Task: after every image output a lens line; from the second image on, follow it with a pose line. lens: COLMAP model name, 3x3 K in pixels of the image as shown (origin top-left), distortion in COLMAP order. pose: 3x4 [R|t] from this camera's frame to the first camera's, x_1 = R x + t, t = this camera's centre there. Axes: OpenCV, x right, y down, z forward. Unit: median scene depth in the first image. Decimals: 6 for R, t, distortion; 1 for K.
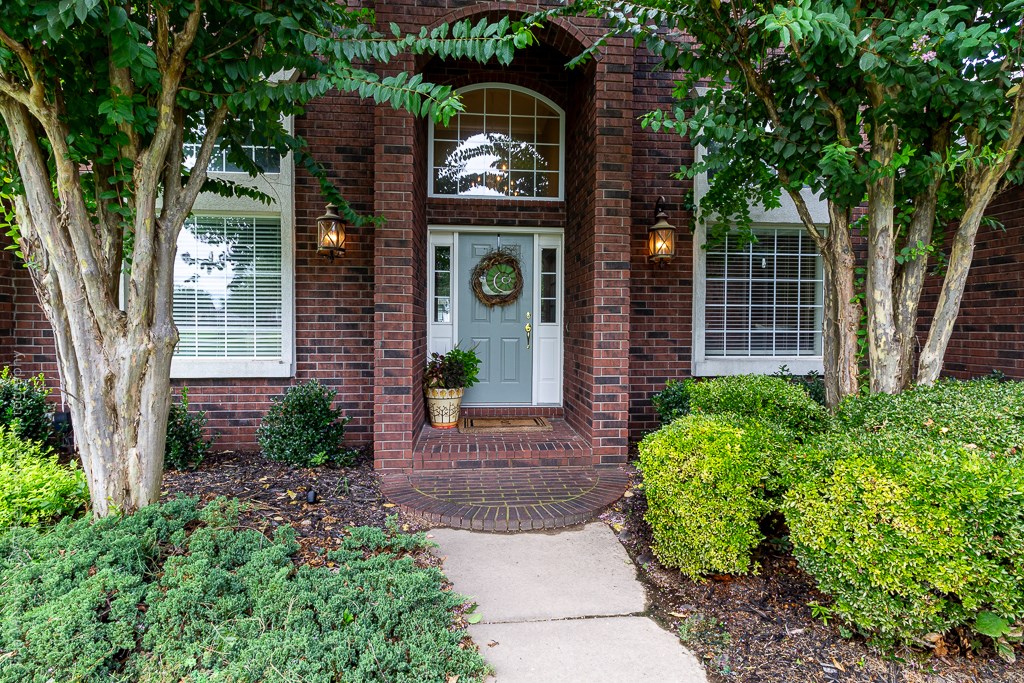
lens RADIAL K [[525.8, 0, 511.3], [0, 525.8, 340.0], [0, 0, 1]] dist [-0.003568, -0.001035]
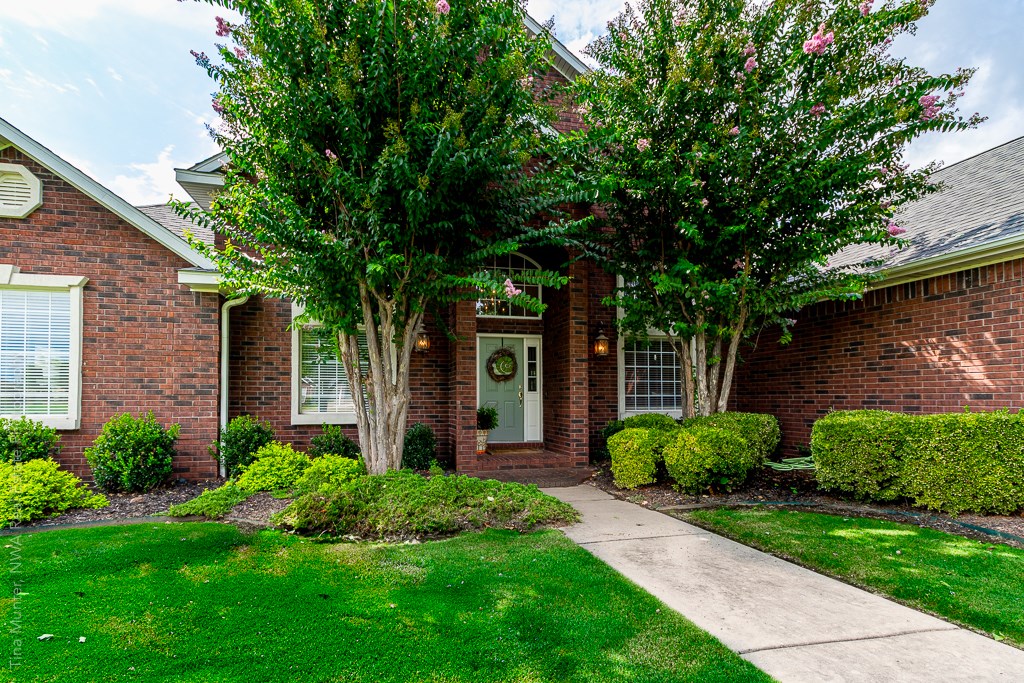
lens RADIAL K [[475.0, 0, 505.8], [0, 475.0, 383.4], [0, 0, 1]] dist [0.001114, 0.000058]
pose [[0.990534, -0.001340, 0.137258, -0.285132], [0.009191, 0.998356, -0.056584, 0.033120], [-0.136956, 0.057310, 0.988918, -0.608834]]
